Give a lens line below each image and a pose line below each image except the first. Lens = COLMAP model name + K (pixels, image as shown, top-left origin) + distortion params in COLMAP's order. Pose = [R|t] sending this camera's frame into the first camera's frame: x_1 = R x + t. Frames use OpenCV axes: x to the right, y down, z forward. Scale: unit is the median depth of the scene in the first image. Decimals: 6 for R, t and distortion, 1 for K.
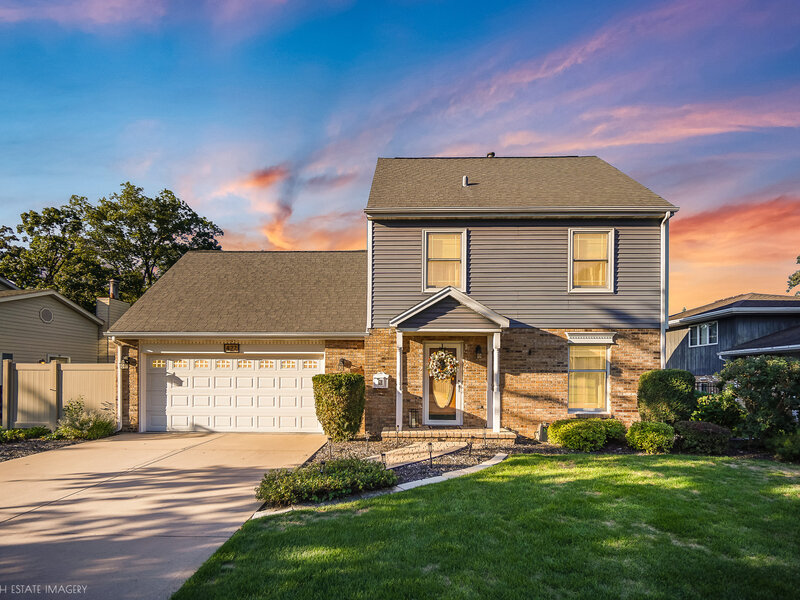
lens RADIAL K [[666.0, 0, 400.0], [0, 666.0, 300.0], [0, 0, 1]] dist [-0.004463, -0.001952]
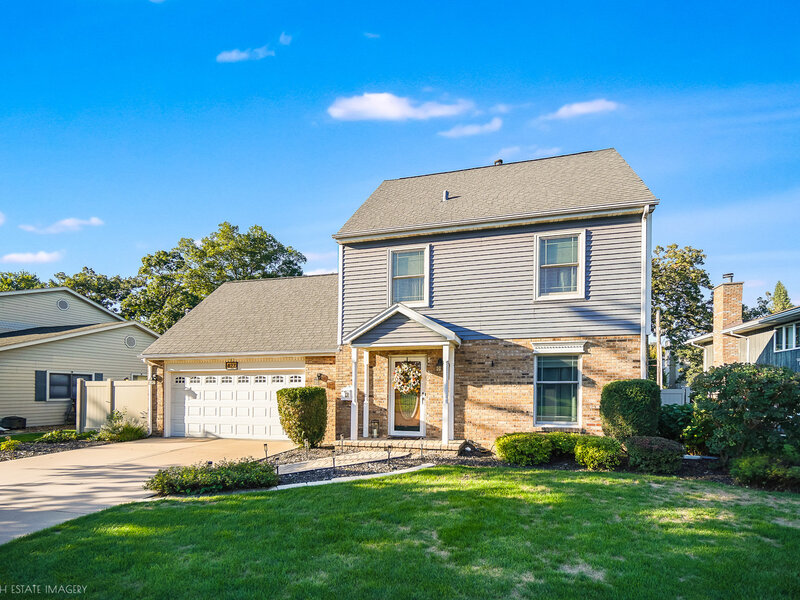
lens RADIAL K [[708.8, 0, 400.0], [0, 708.8, 300.0], [0, 0, 1]] dist [-0.003772, -0.006150]
pose [[0.919180, -0.055874, -0.389854, 0.496032], [0.051164, 0.998438, -0.022463, 0.000629], [0.390500, 0.000701, 0.920603, -0.020161]]
